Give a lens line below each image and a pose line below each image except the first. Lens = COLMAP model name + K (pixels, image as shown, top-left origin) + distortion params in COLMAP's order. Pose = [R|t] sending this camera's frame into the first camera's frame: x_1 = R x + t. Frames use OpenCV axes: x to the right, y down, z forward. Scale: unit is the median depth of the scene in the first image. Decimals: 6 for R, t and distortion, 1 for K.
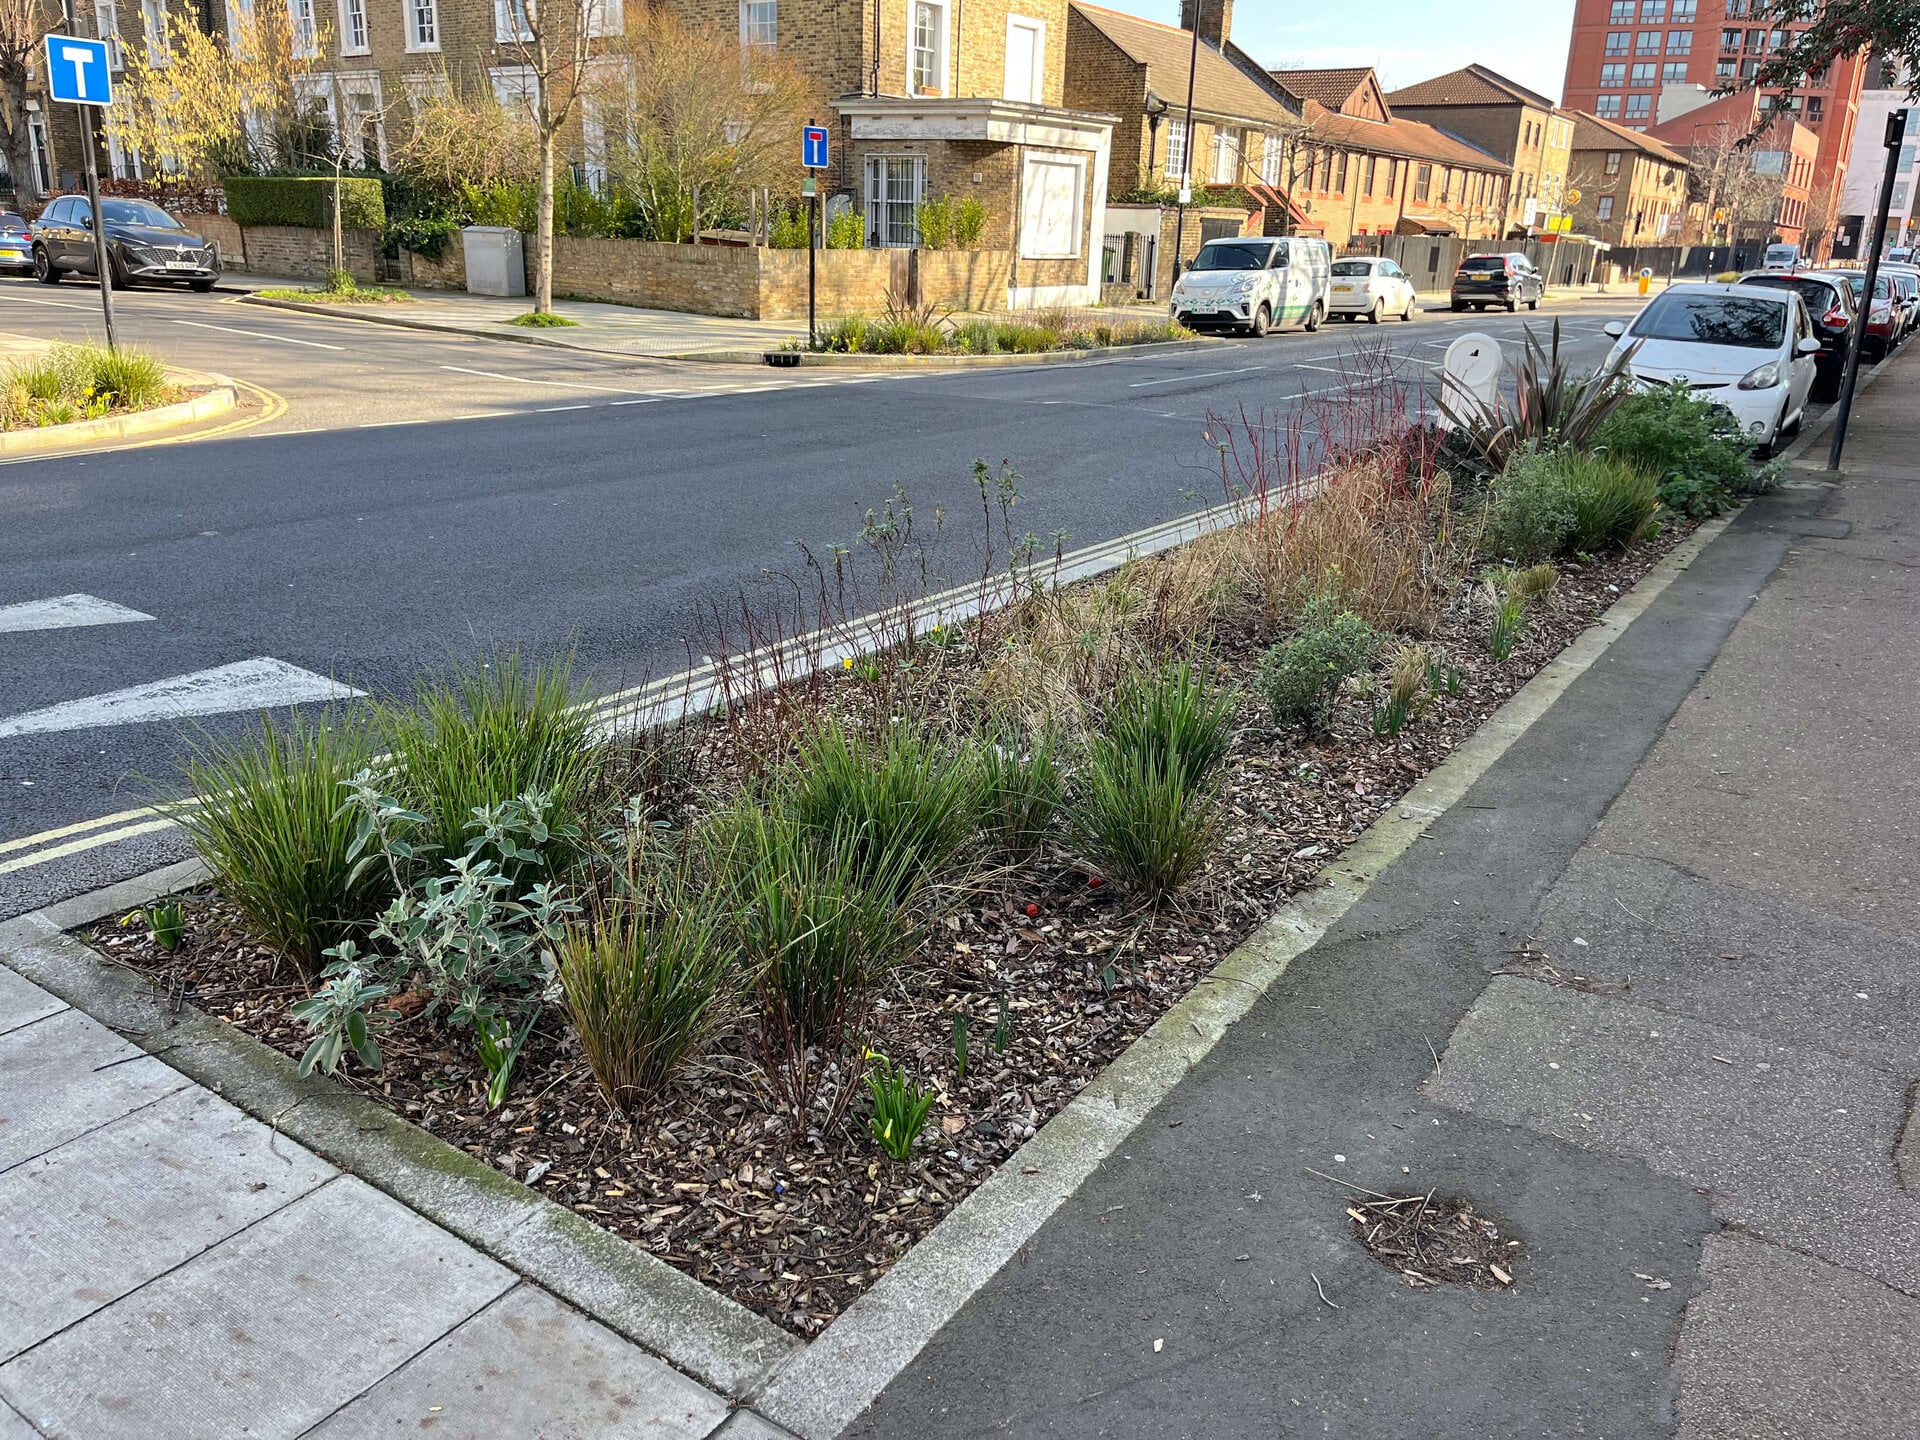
lens RADIAL K [[1463.7, 0, 965.6], [0, 1463.7, 723.1], [0, 0, 1]] dist [0.055613, -0.071571]
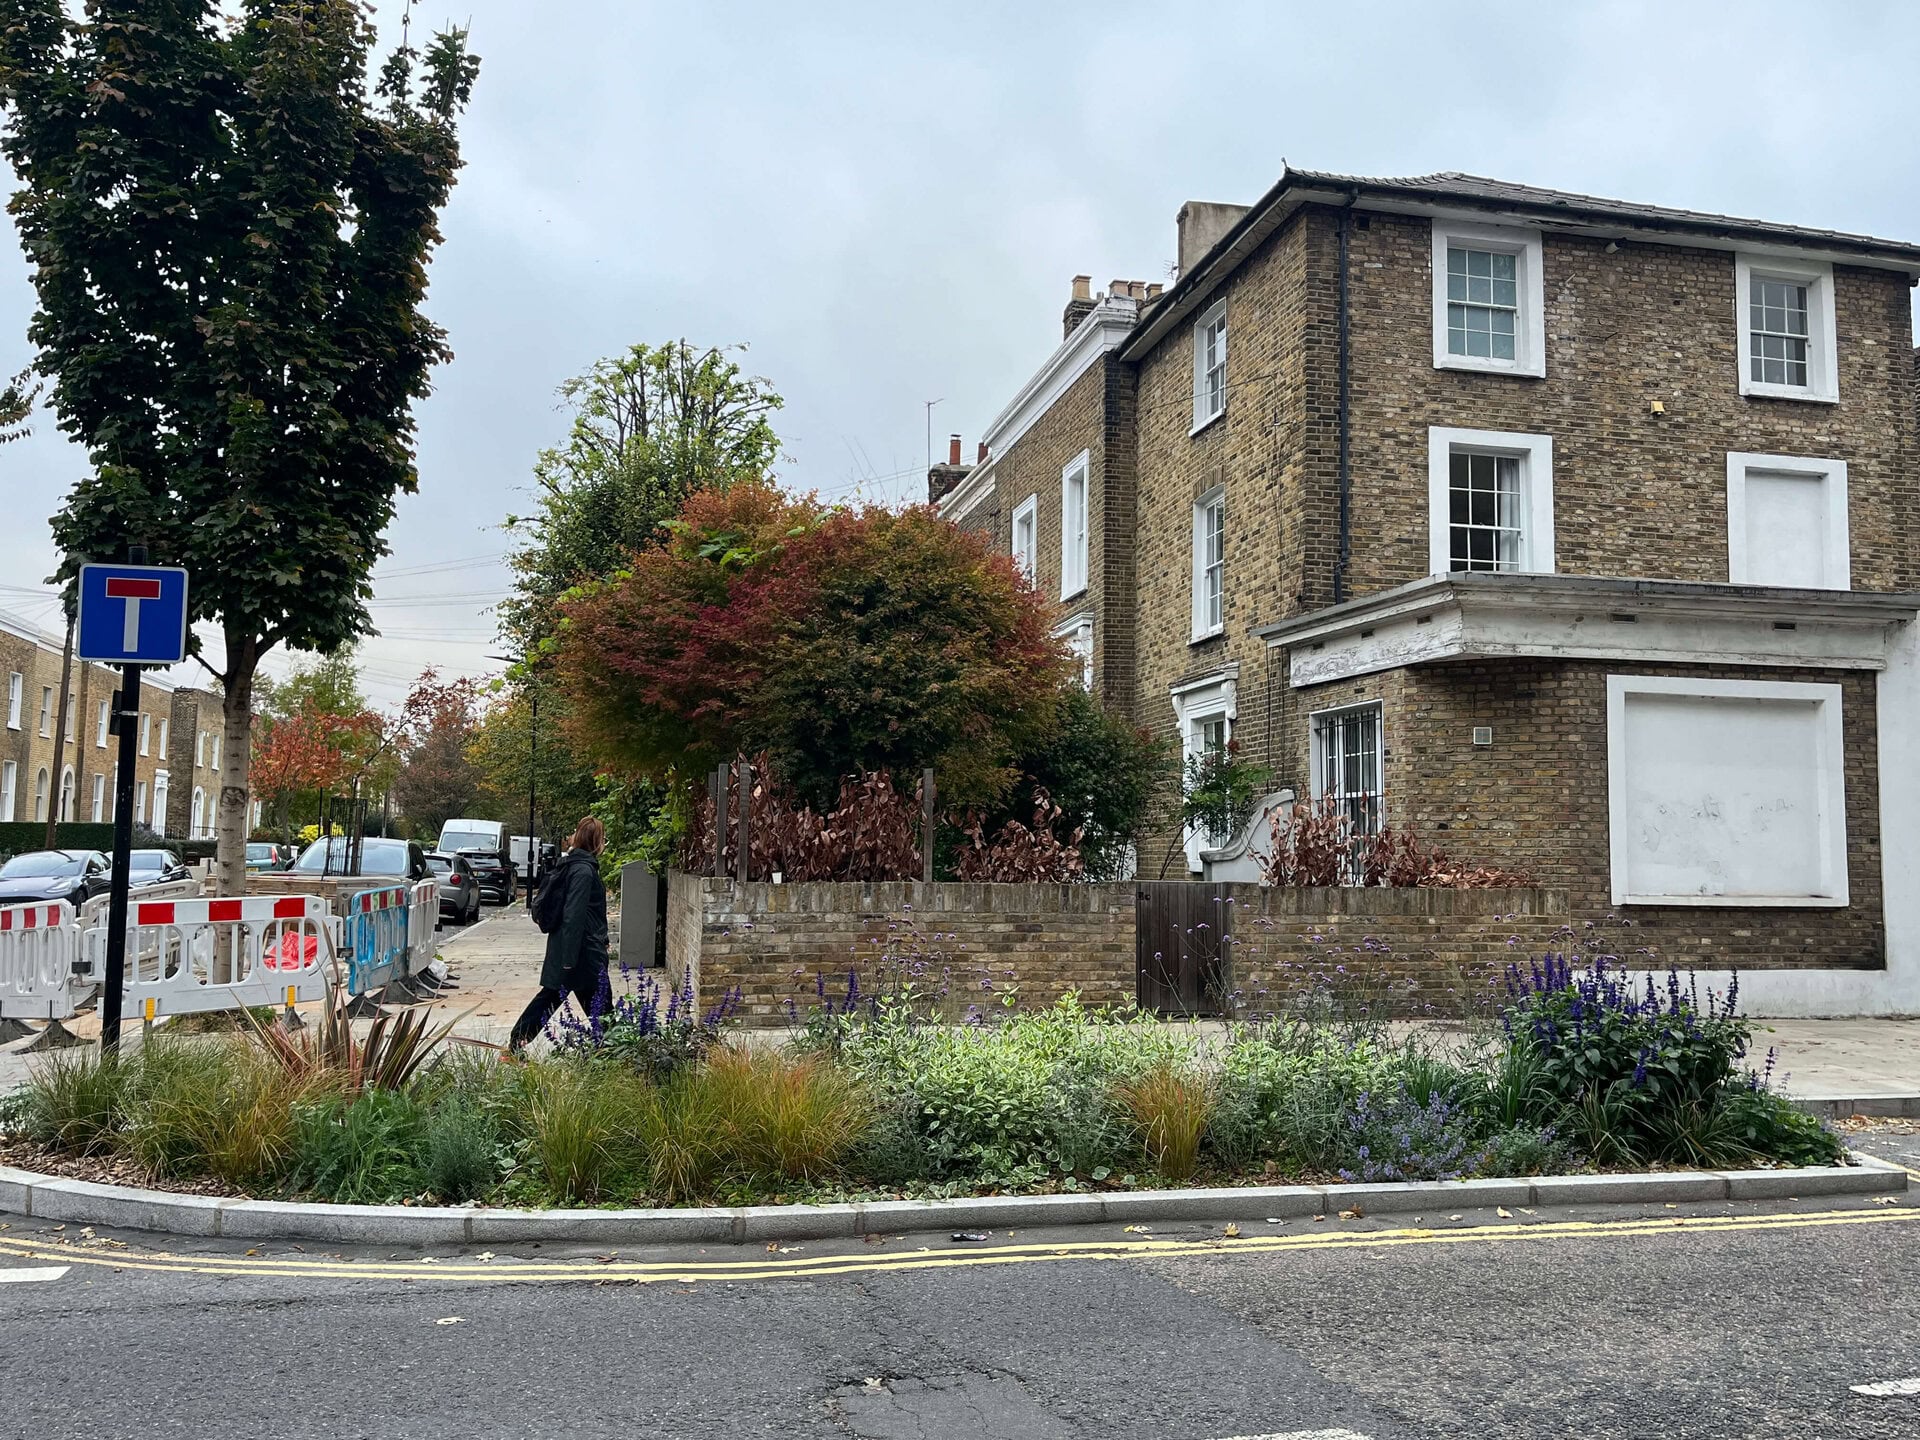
lens RADIAL K [[1615.3, 0, 956.1], [0, 1615.3, 714.7], [0, 0, 1]] dist [0.045155, -0.037435]
pose [[0.752229, -0.080340, -0.653985, 0.207463], [-0.200023, 0.917857, -0.342827, -0.164718], [0.627807, 0.388696, 0.674369, 0.533749]]
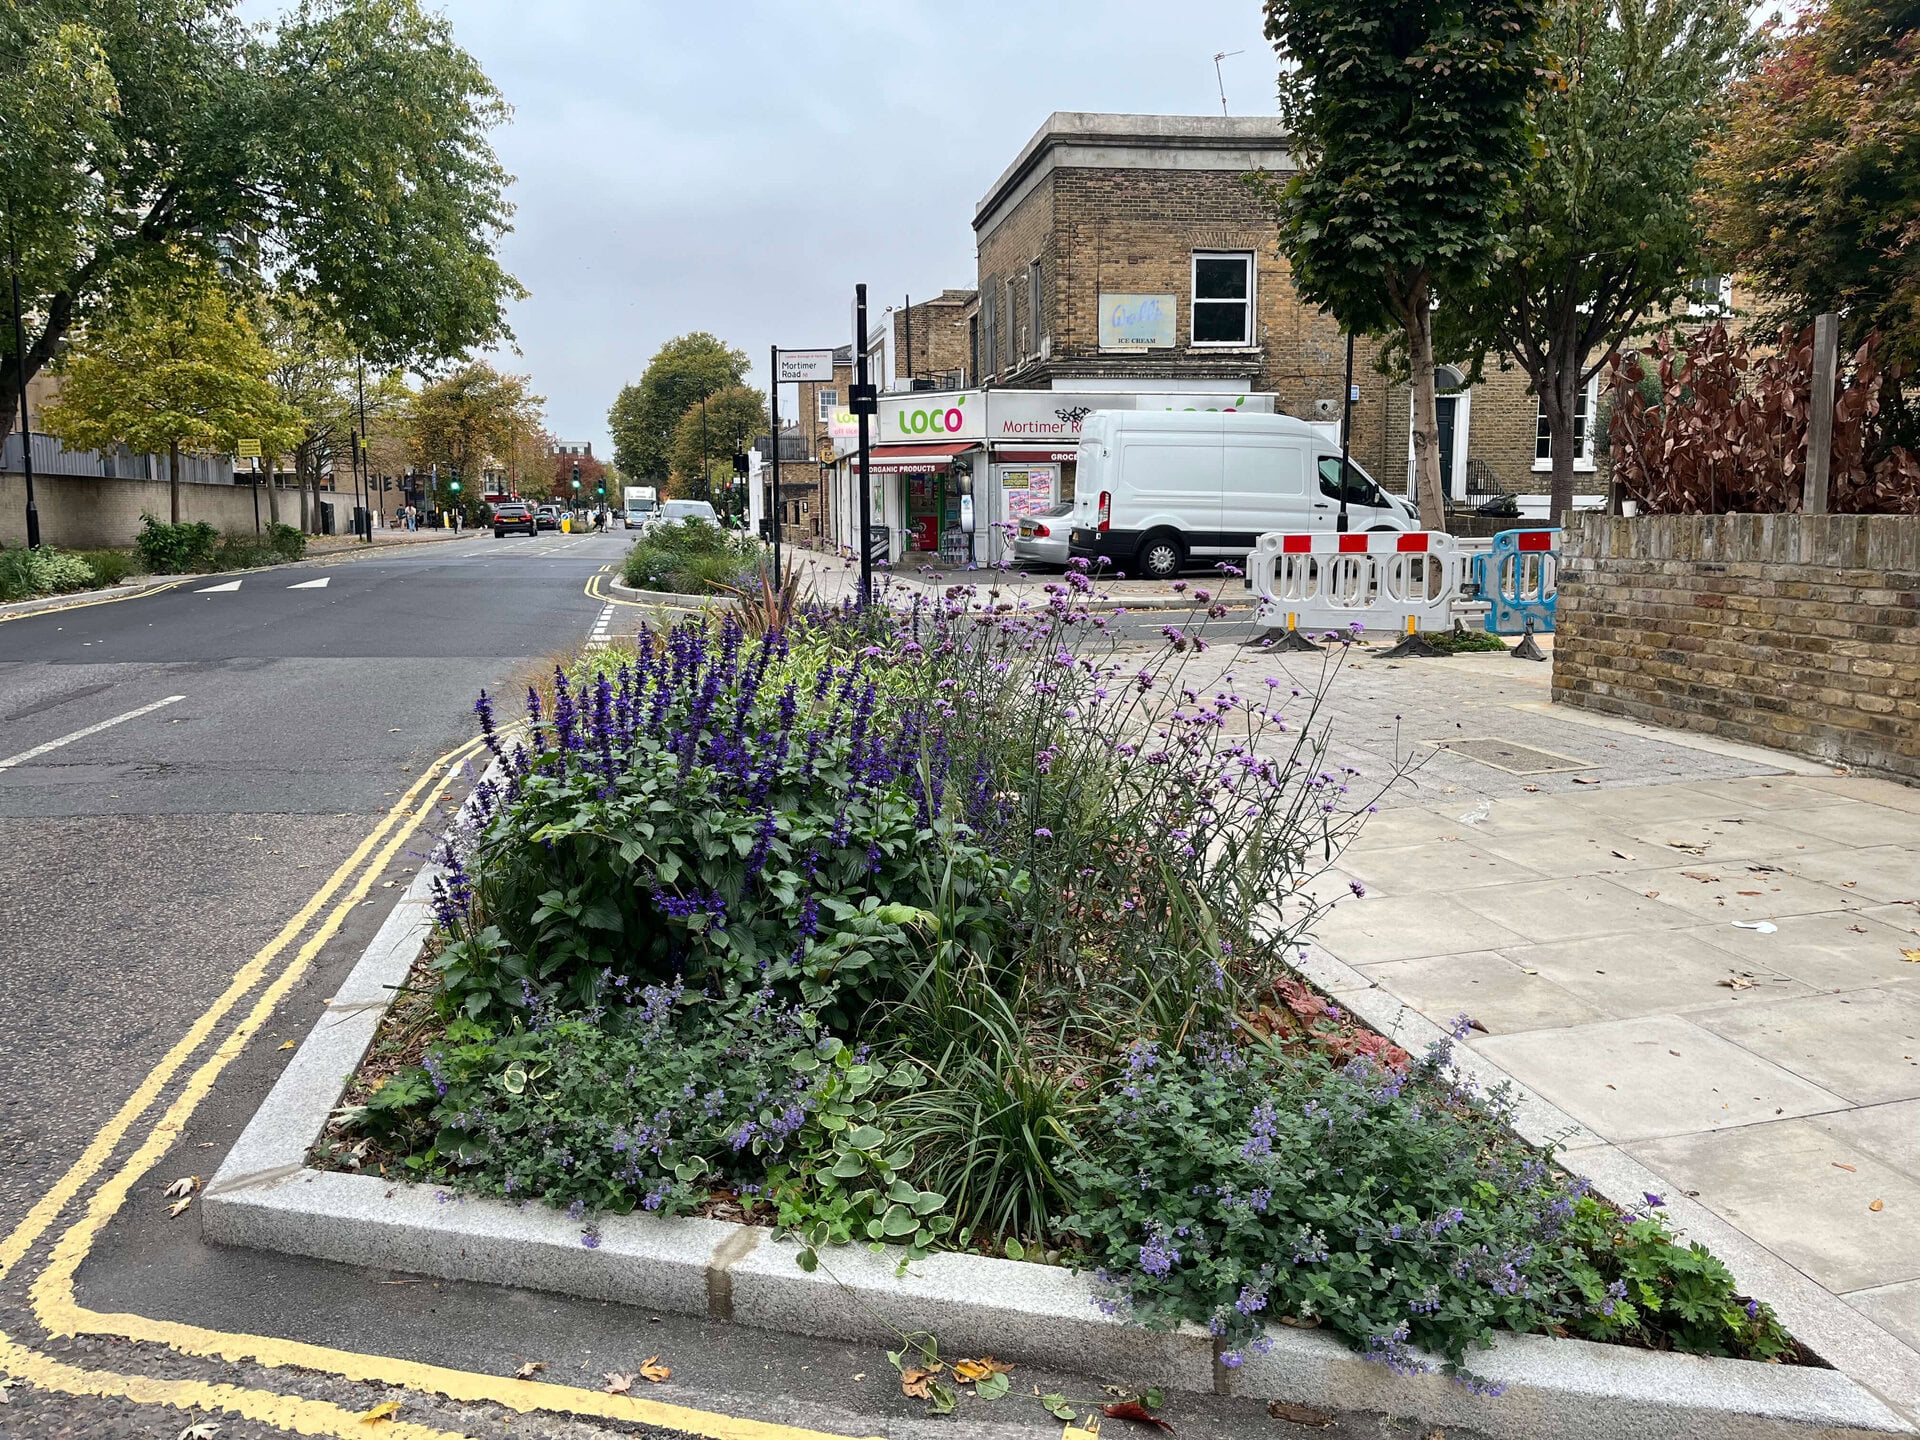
lens RADIAL K [[1463.7, 0, 947.6], [0, 1463.7, 737.1], [0, 0, 1]] dist [0.055613, -0.071571]
pose [[-0.704047, 0.078252, -0.705829, 0.178228], [-0.247782, 0.904380, 0.347421, -0.283848], [0.665524, 0.419492, -0.617337, 0.900037]]
